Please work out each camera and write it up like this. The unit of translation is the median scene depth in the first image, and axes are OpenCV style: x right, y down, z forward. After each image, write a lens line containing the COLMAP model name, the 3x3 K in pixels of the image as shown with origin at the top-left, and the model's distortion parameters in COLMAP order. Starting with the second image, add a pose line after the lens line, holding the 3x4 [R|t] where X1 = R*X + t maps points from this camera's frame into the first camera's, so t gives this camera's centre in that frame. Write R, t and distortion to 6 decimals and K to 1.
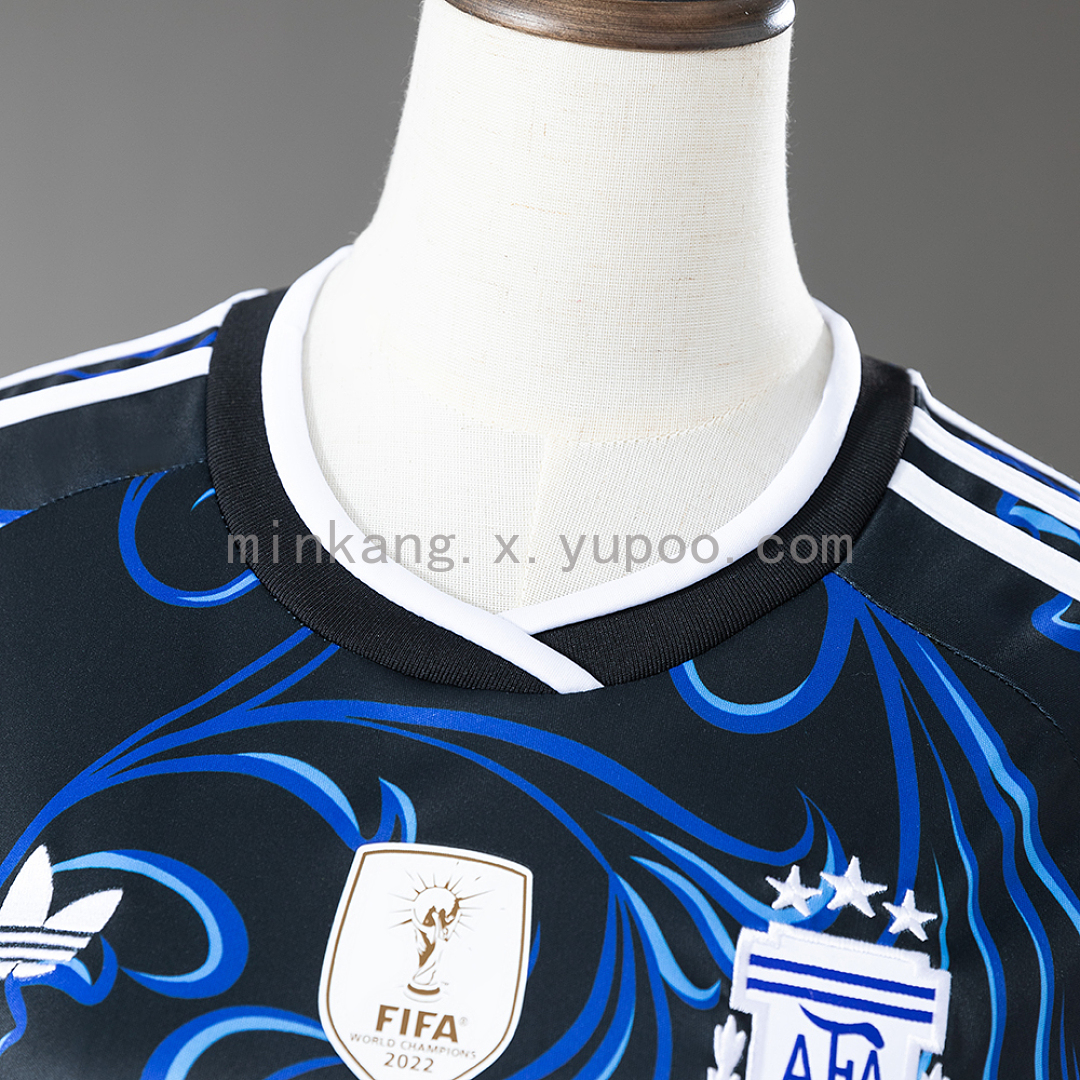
lens RADIAL K [[2318.1, 0, 540.0], [0, 2318.1, 540.0], [0, 0, 1]] dist [0.015316, -0.314468]
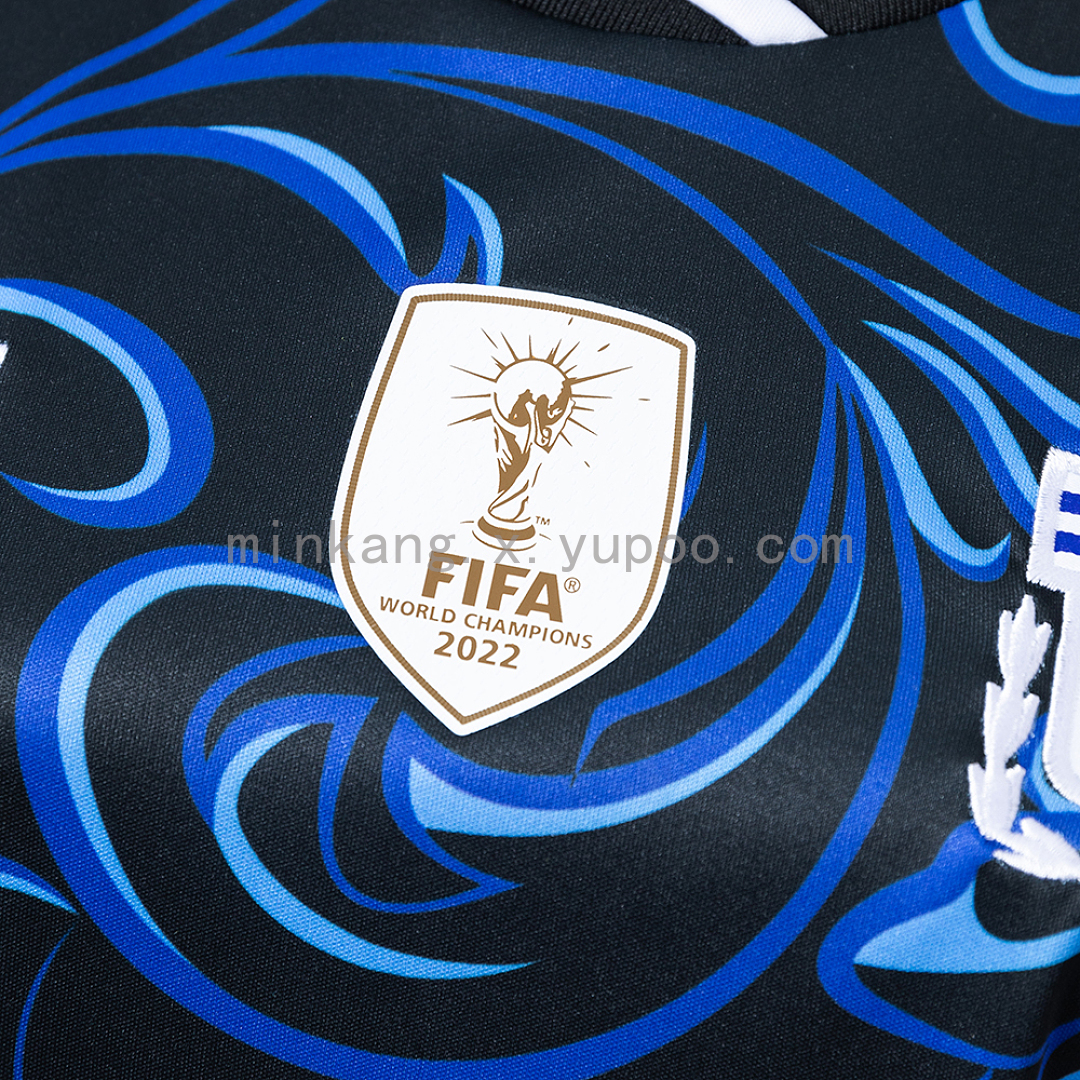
lens RADIAL K [[2530.0, 0, 537.9], [0, 2530.0, 490.5], [0, 0, 1]] dist [-0.036026, -0.035503]
pose [[0.998299, 0.039766, -0.042630, -0.014654], [-0.031045, 0.981561, 0.188613, 0.060442], [0.049344, -0.186969, 0.981126, 0.358779]]
